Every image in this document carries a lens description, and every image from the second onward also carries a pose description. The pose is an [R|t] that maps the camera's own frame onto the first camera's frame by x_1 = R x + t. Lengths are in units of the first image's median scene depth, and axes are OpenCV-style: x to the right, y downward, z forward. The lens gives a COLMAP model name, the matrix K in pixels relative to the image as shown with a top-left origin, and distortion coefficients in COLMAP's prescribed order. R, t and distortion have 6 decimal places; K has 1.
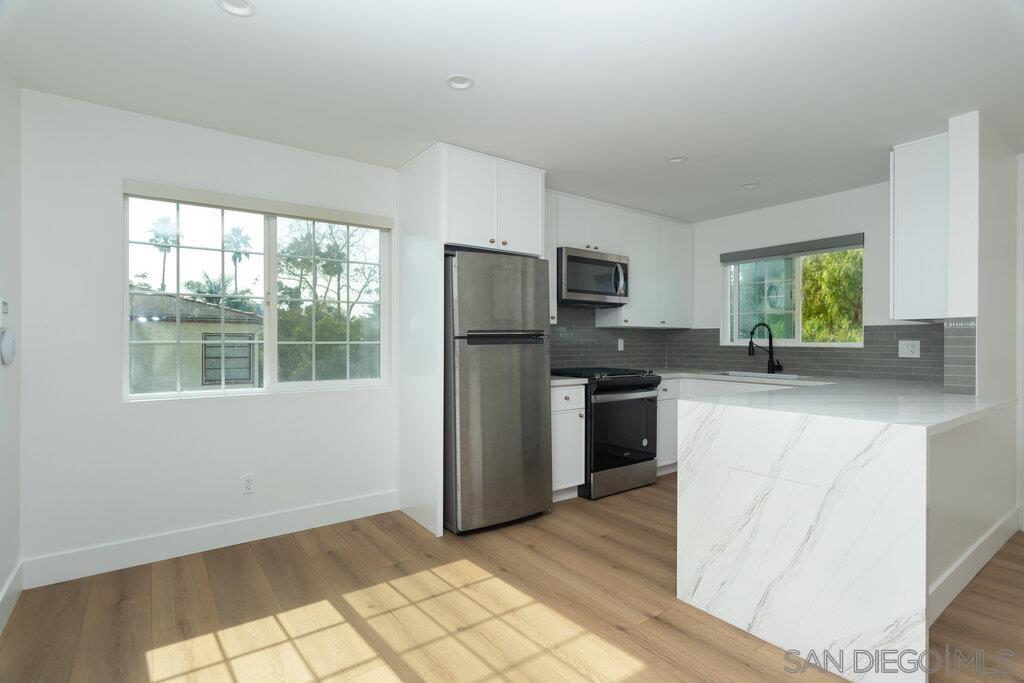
lens RADIAL K [[496.7, 0, 509.6], [0, 496.7, 343.7], [0, 0, 1]] dist [0.001773, -0.000190]
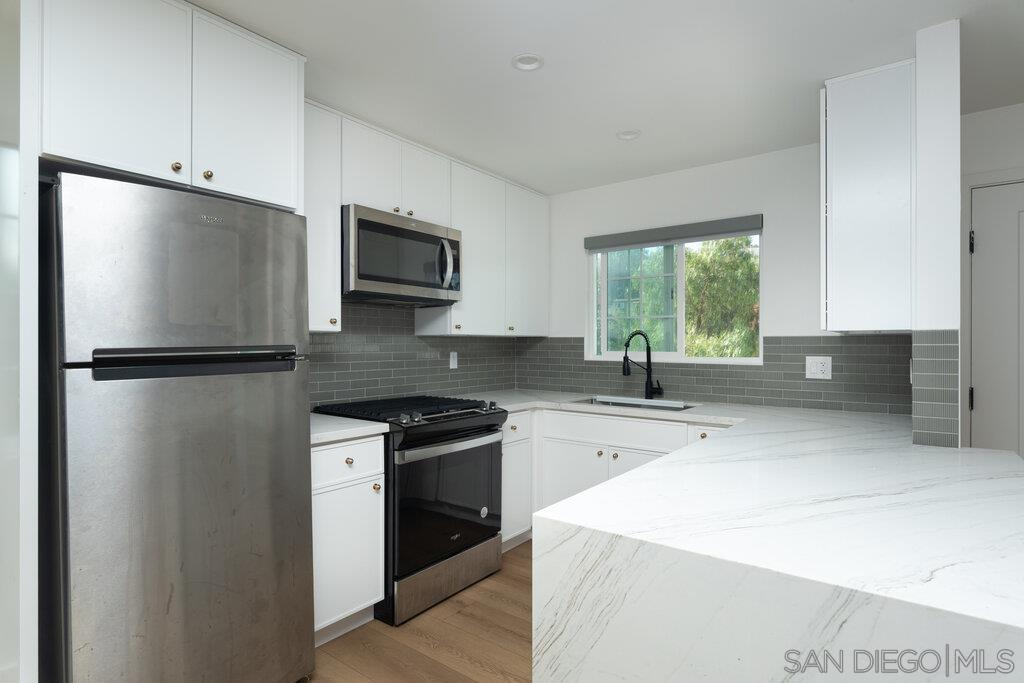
lens RADIAL K [[534.3, 0, 508.8], [0, 534.3, 344.6], [0, 0, 1]] dist [-0.007506, 0.000252]
pose [[0.959323, -0.001730, 0.282305, 0.114566], [0.002322, 0.999996, -0.001763, -0.023754], [-0.282300, 0.002346, 0.959323, 0.341271]]
